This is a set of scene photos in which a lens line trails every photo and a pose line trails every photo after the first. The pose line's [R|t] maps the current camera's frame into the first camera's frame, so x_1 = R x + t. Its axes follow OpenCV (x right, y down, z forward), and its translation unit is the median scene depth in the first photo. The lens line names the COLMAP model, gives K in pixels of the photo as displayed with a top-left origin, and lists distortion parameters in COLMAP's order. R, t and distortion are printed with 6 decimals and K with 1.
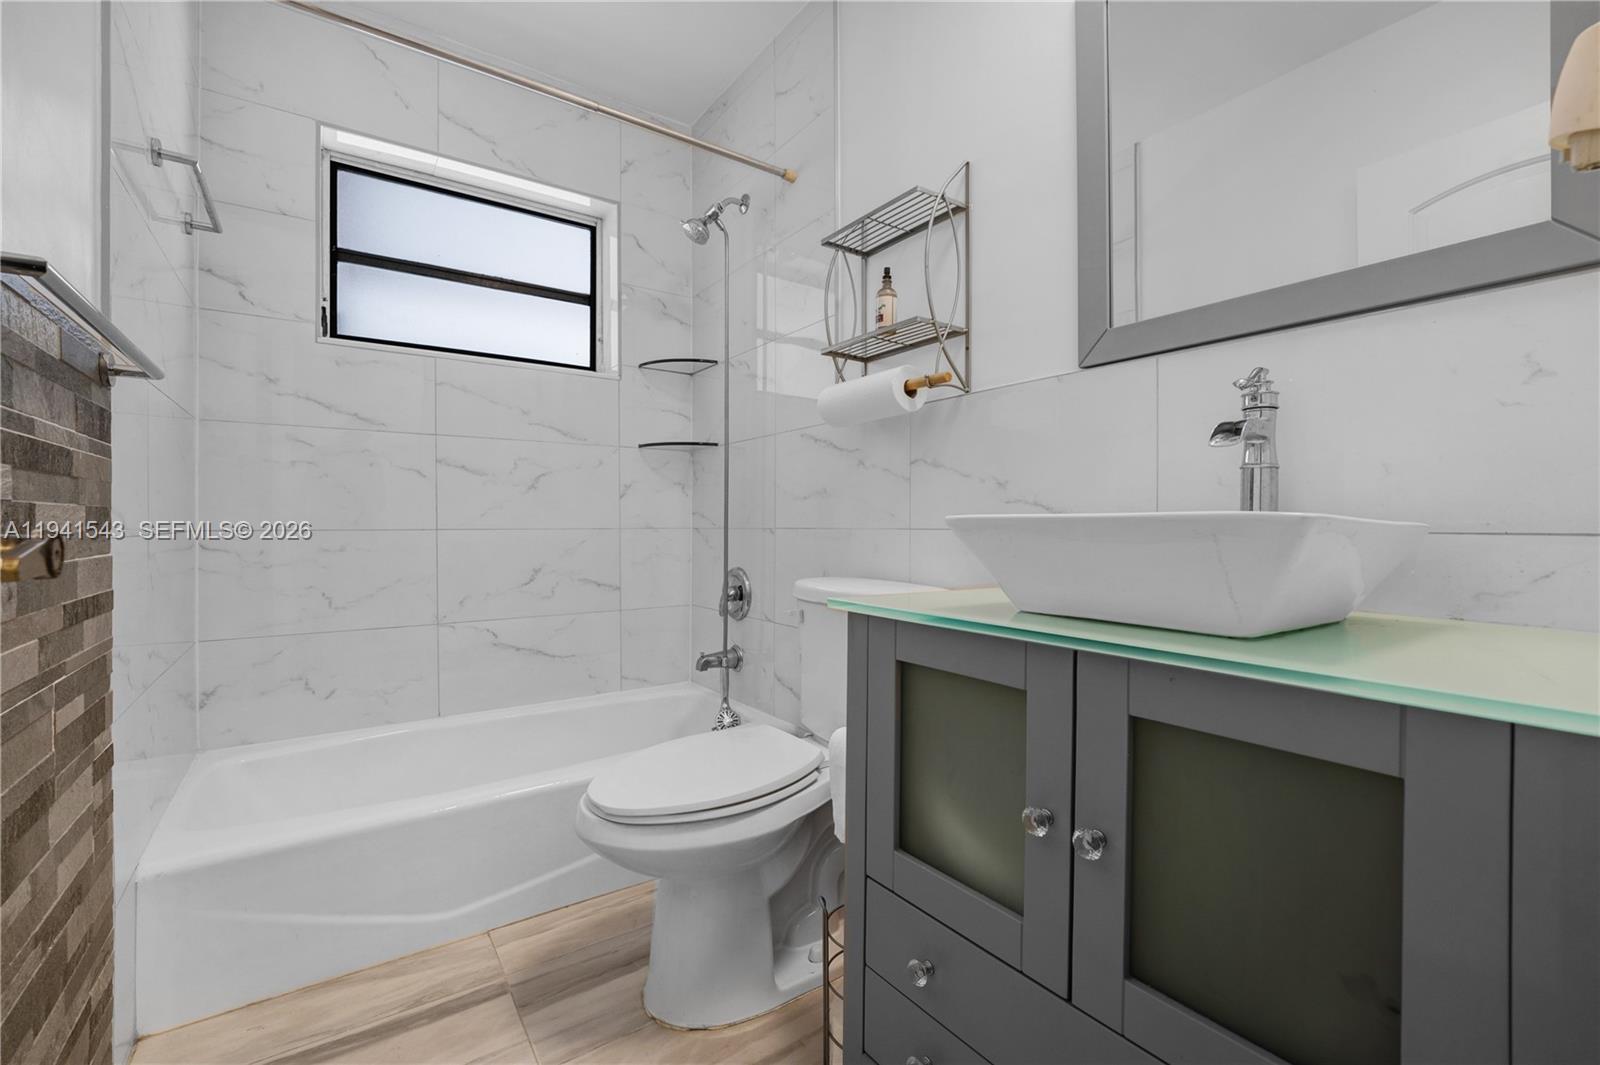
lens RADIAL K [[667.7, 0, 791.0], [0, 667.7, 503.2], [0, 0, 1]] dist [-0.029327, -0.000535]
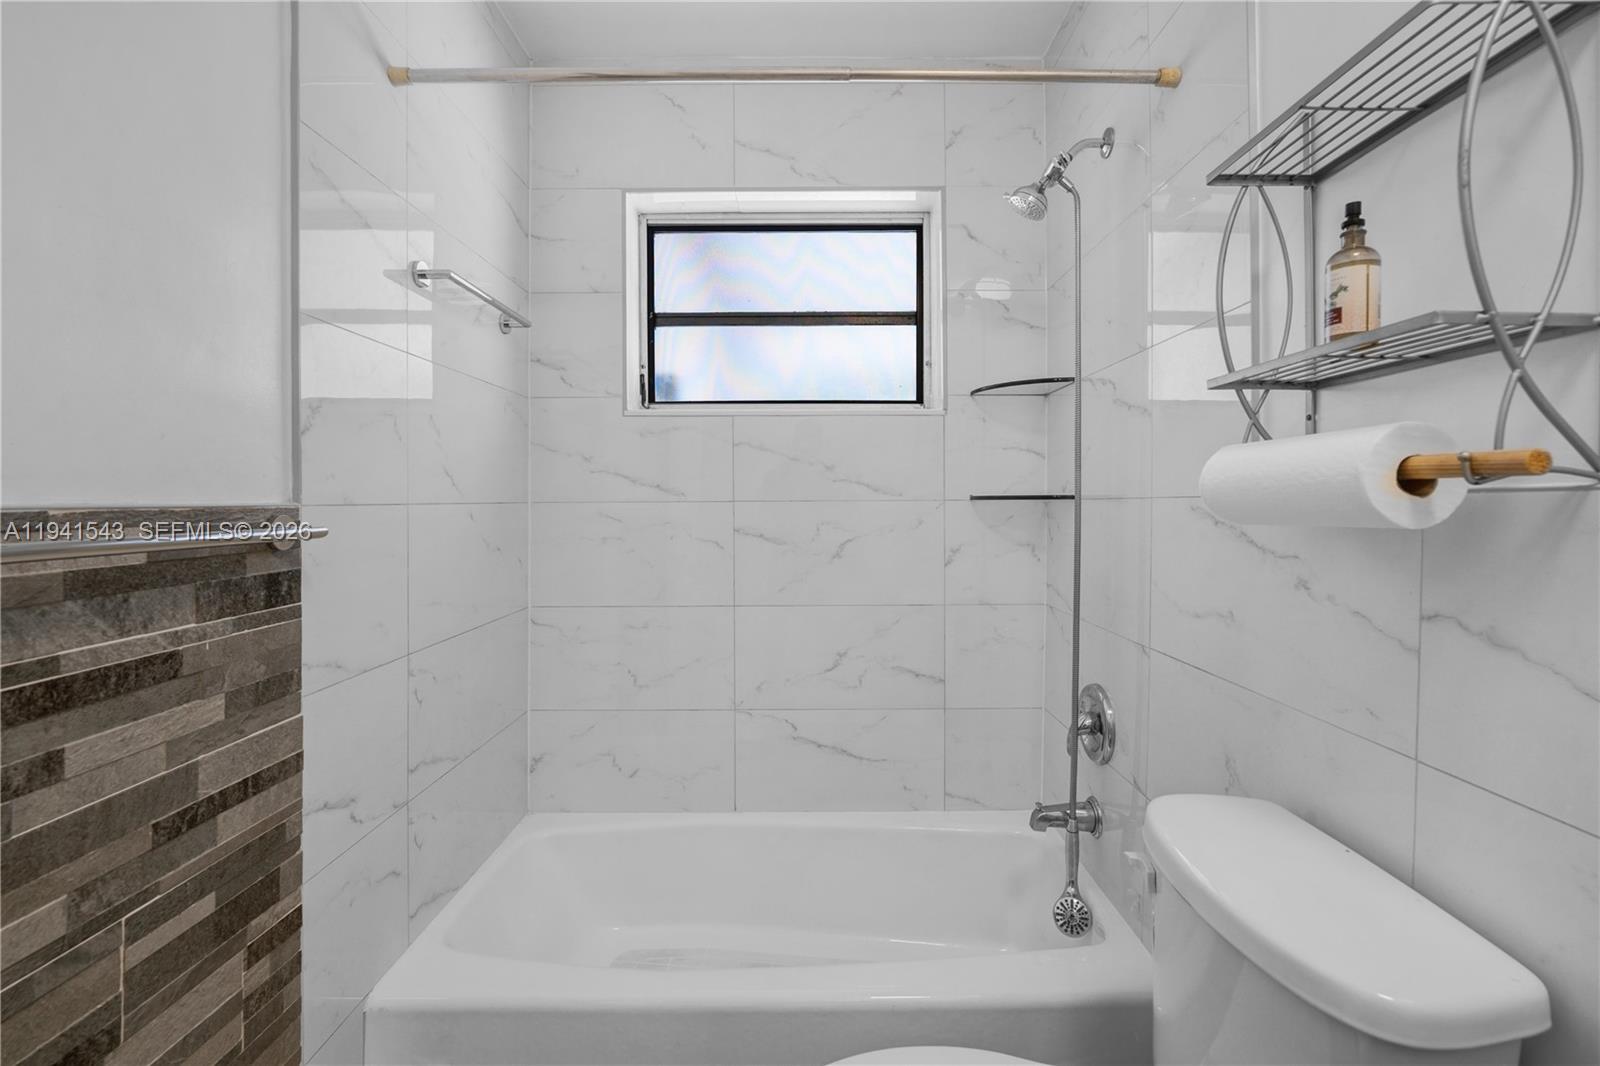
lens RADIAL K [[667.7, 0, 791.0], [0, 667.7, 503.7], [0, 0, 1]] dist [-0.029327, -0.000535]
pose [[0.809381, 0.002125, -0.587280, 0.082534], [0.014653, 0.999609, 0.023811, -0.143483], [0.587101, -0.027878, 0.809034, 0.354779]]
